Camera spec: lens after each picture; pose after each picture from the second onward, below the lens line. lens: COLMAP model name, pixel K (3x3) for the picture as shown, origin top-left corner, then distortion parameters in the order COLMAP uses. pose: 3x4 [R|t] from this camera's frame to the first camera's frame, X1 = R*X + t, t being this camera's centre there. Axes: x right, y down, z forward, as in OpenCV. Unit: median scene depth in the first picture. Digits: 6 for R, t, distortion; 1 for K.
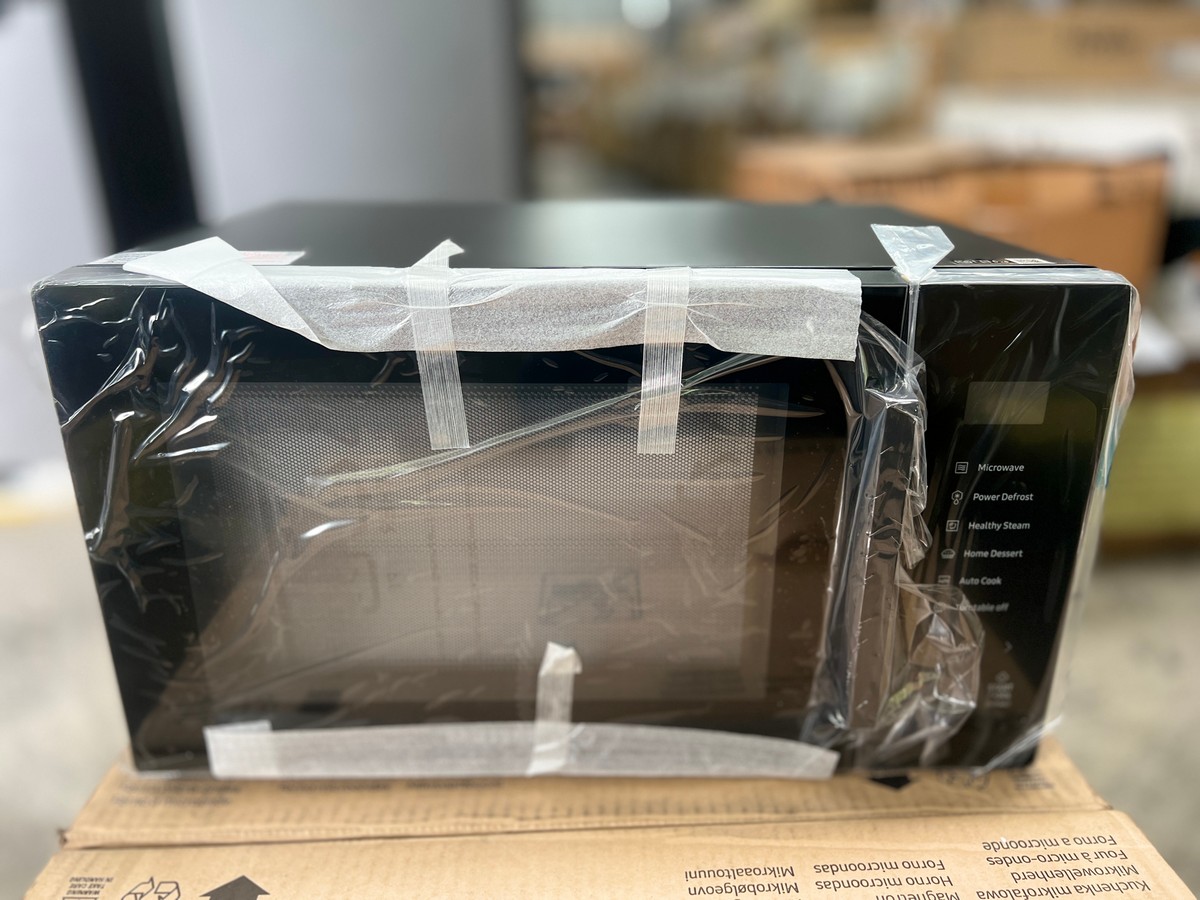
lens RADIAL K [[946.9, 0, 600.0], [0, 946.9, 450.0], [0, 0, 1]] dist [-0.009986, -0.008634]
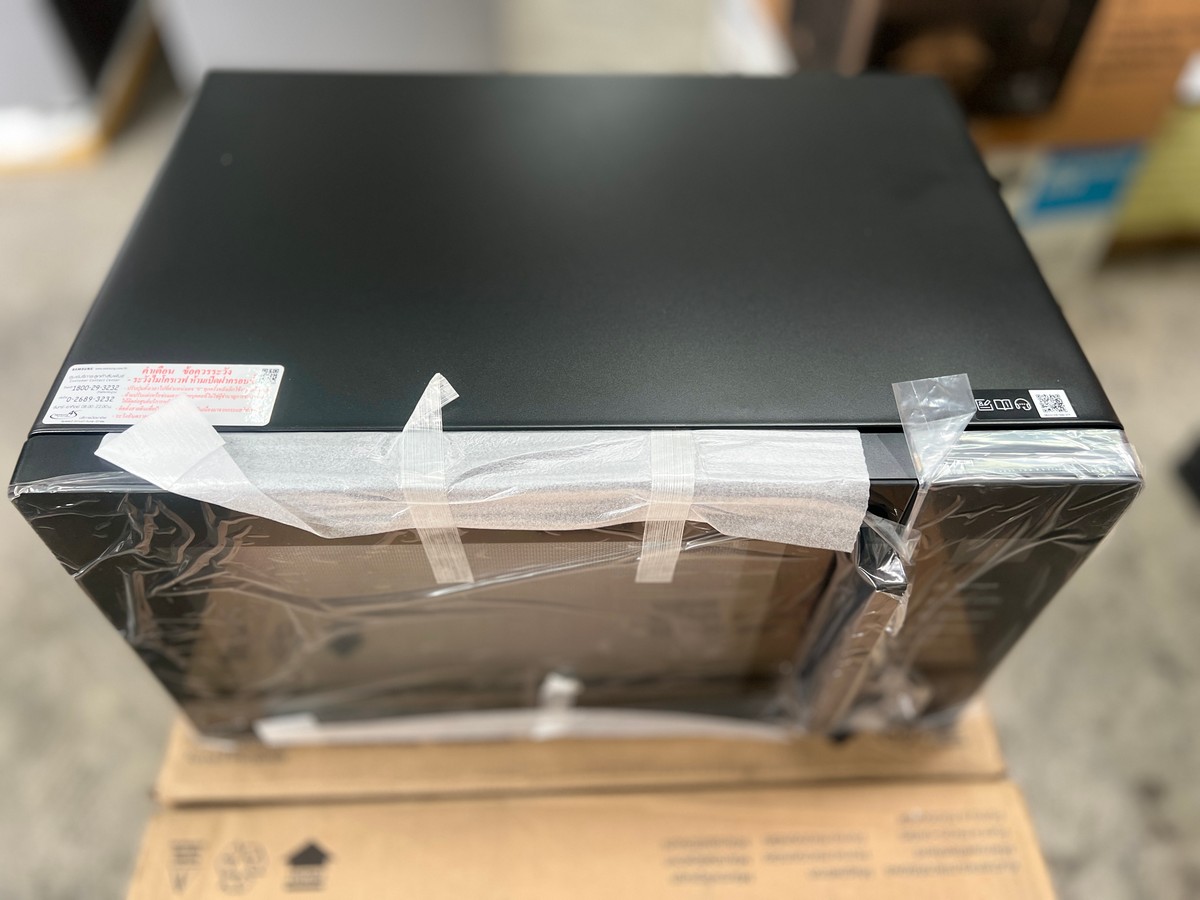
lens RADIAL K [[913.5, 0, 600.0], [0, 913.5, 450.0], [0, 0, 1]] dist [0.002879, -0.004257]
pose [[0.999600, -0.002958, 0.028144, -0.026448], [-0.011408, 0.868021, 0.496396, -0.613005], [-0.025897, -0.496518, 0.867640, 0.190292]]
